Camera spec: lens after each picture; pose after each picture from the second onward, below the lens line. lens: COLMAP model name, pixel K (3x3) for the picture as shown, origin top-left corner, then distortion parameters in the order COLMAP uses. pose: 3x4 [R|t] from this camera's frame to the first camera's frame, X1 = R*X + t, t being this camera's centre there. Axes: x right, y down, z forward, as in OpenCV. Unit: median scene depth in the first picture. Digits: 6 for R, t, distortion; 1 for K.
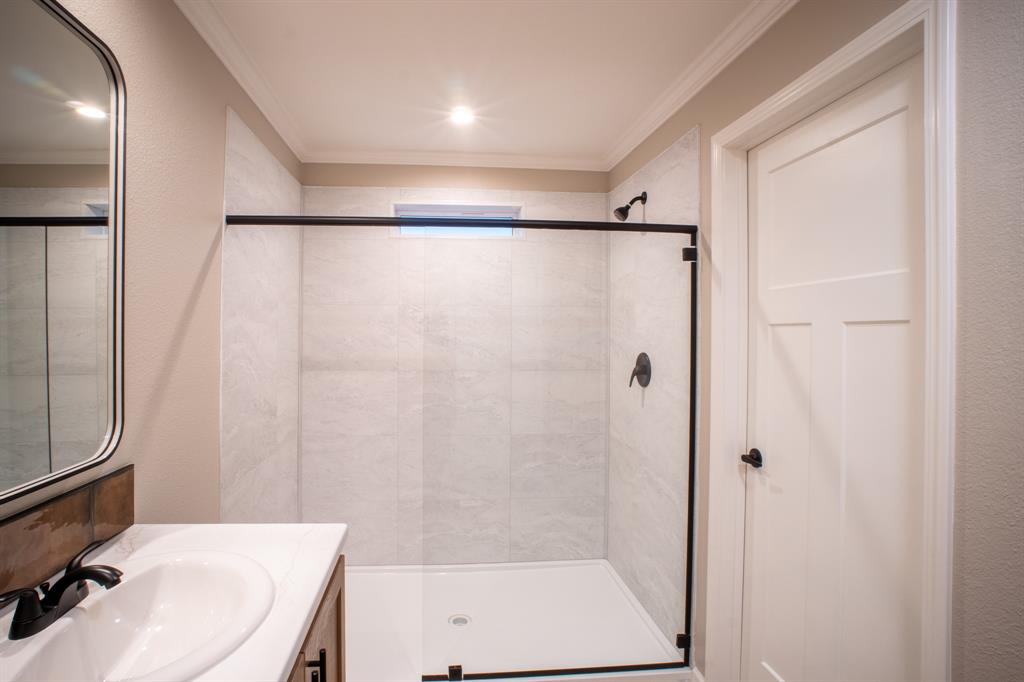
lens RADIAL K [[537.7, 0, 479.1], [0, 537.7, 327.2], [0, 0, 1]] dist [-0.078052, 0.041157]
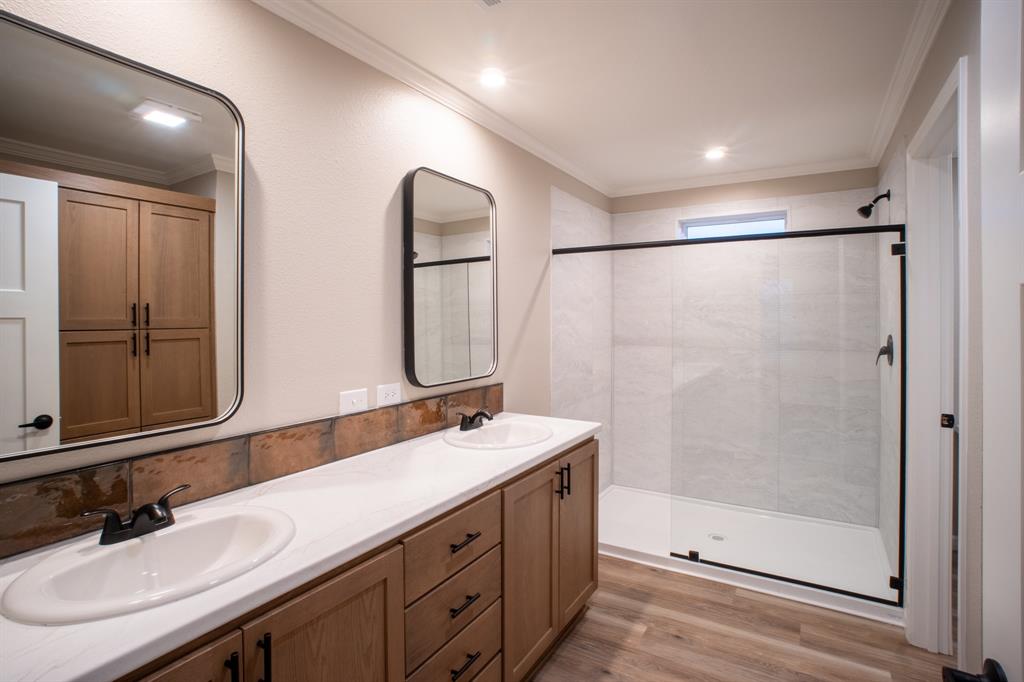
lens RADIAL K [[537.7, 0, 479.1], [0, 537.7, 327.2], [0, 0, 1]] dist [-0.078052, 0.041157]
pose [[0.781131, 0.004919, -0.624348, 0.319759], [0.011316, 0.999693, 0.022033, -0.001454], [0.624264, -0.024276, 0.780836, -0.385806]]
